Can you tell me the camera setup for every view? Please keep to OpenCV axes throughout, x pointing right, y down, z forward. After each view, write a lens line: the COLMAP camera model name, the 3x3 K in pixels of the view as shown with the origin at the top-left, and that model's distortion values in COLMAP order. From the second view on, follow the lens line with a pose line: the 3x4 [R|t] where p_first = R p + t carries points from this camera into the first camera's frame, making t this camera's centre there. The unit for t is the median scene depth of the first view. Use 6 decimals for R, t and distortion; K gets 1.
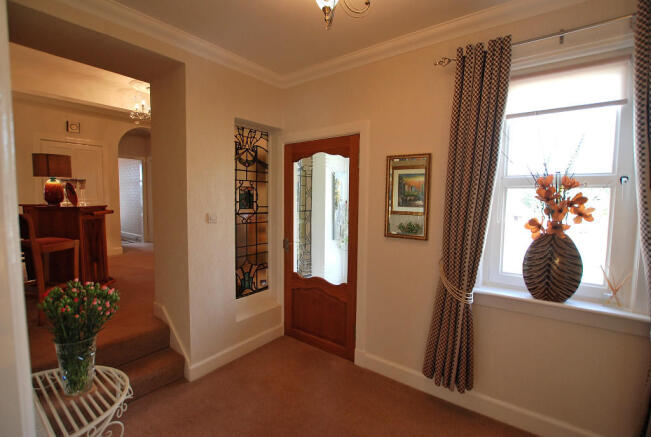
lens RADIAL K [[293.0, 0, 321.3], [0, 293.0, 220.9], [0, 0, 1]] dist [-0.025622, -0.000643]
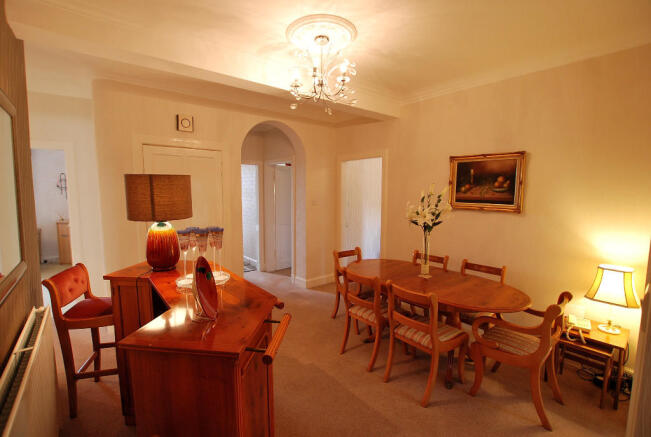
lens RADIAL K [[293.0, 0, 328.4], [0, 293.0, 216.4], [0, 0, 1]] dist [-0.025622, -0.000643]
pose [[0.976571, 0.009176, -0.215002, -0.478788], [-0.007301, 0.999928, 0.009512, -0.146037], [0.215073, -0.007719, 0.976567, 0.499187]]
